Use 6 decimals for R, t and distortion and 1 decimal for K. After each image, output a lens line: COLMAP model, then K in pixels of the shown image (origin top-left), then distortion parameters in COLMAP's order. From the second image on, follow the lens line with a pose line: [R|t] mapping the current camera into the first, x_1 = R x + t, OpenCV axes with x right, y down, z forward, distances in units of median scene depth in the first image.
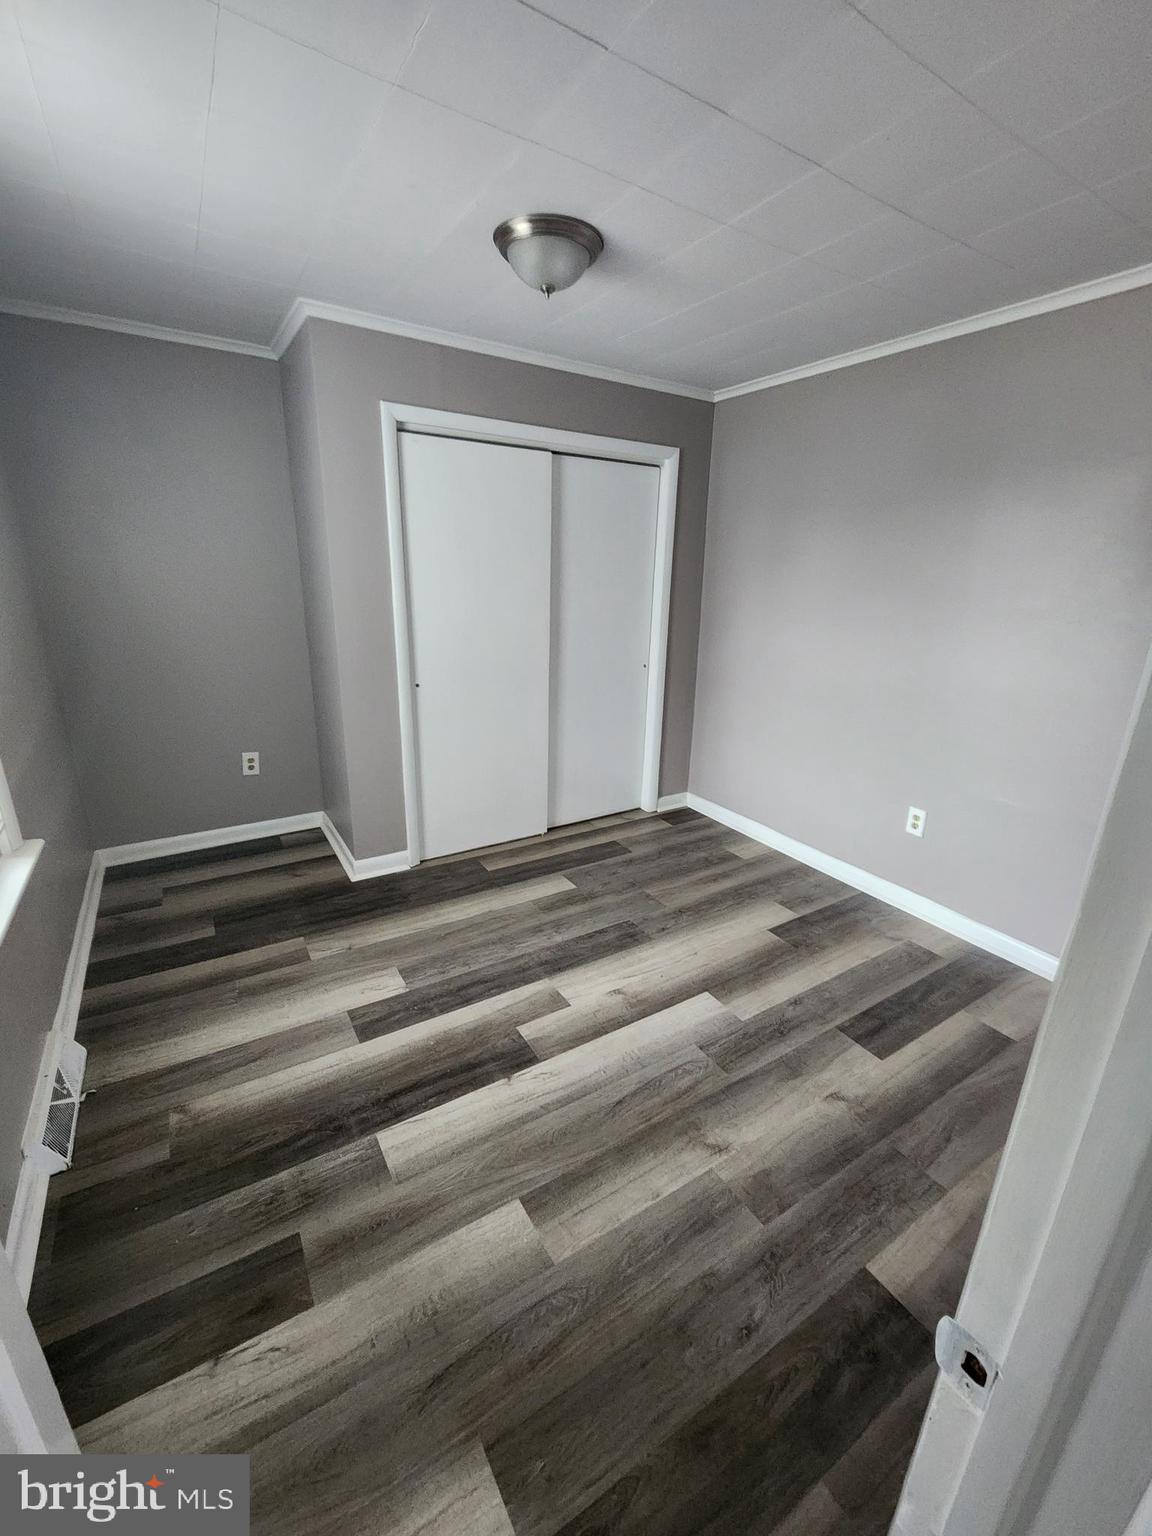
lens RADIAL K [[631.4, 0, 580.6], [0, 631.4, 772.0], [0, 0, 1]] dist [0.001410, -0.001818]
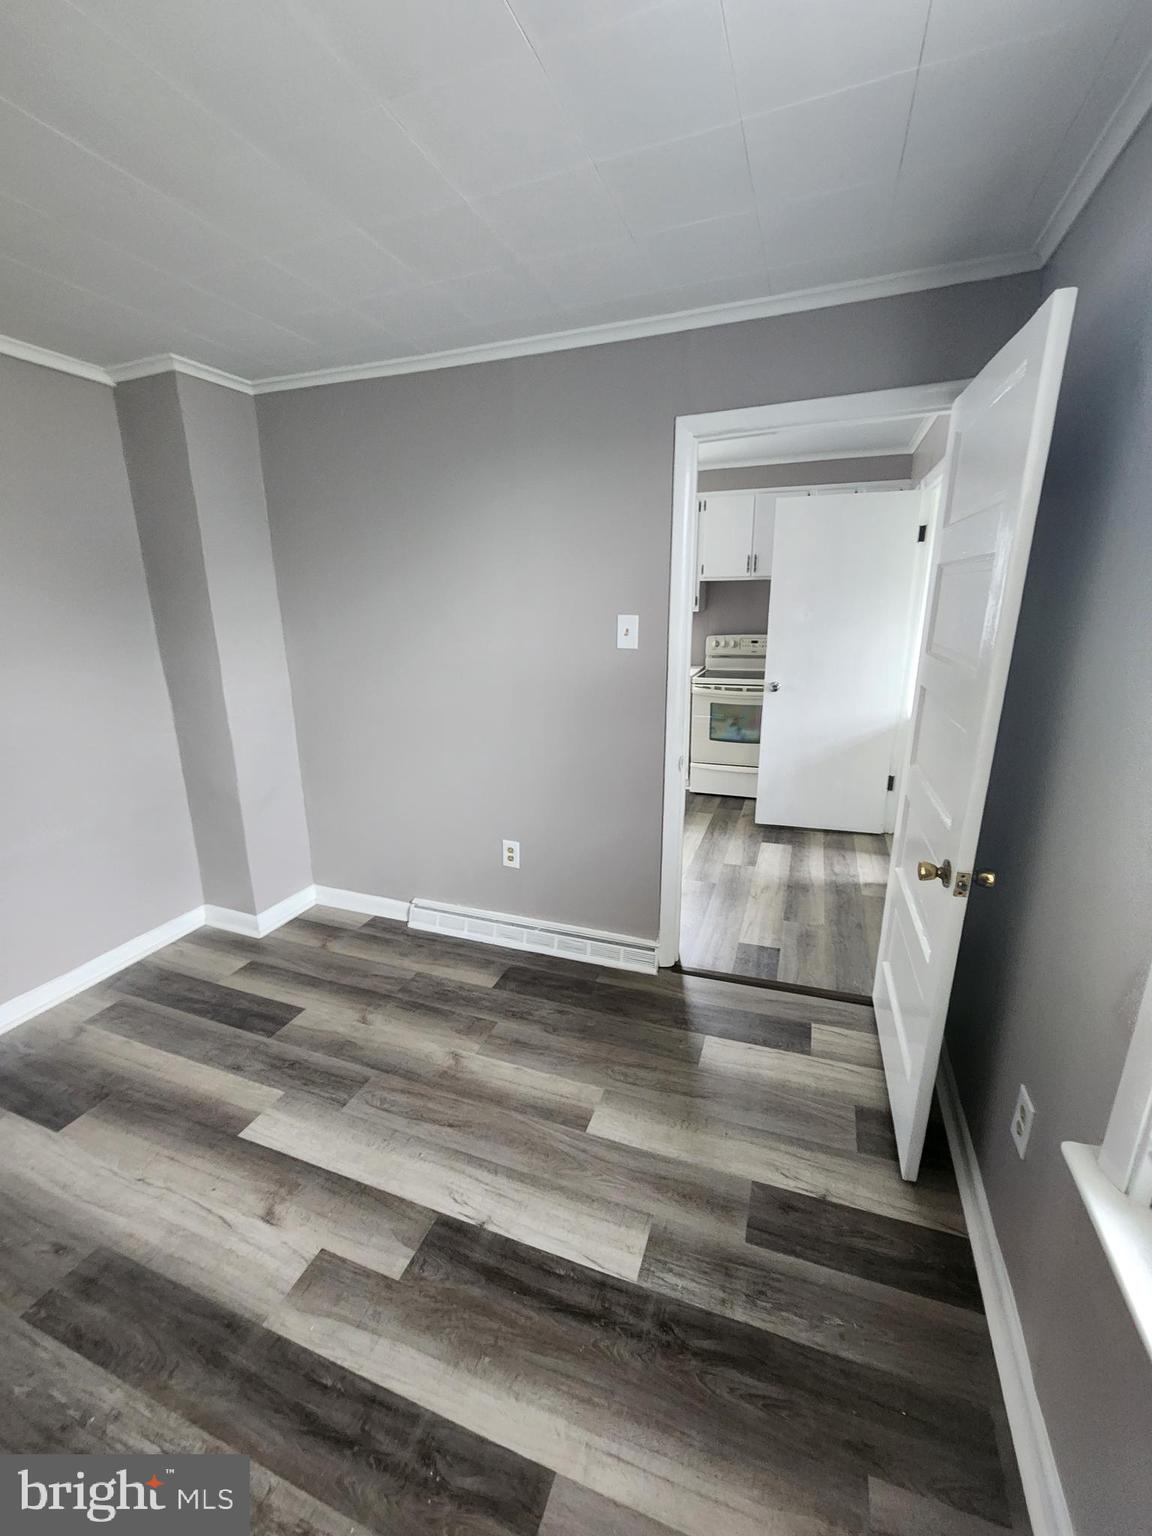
lens RADIAL K [[631.4, 0, 575.9], [0, 631.4, 771.5], [0, 0, 1]] dist [0.001410, -0.001818]
pose [[-0.607399, -0.225443, 0.761736, -0.750716], [0.247944, 0.857183, 0.451400, -0.398790], [-0.754712, 0.463048, -0.464755, 1.120658]]
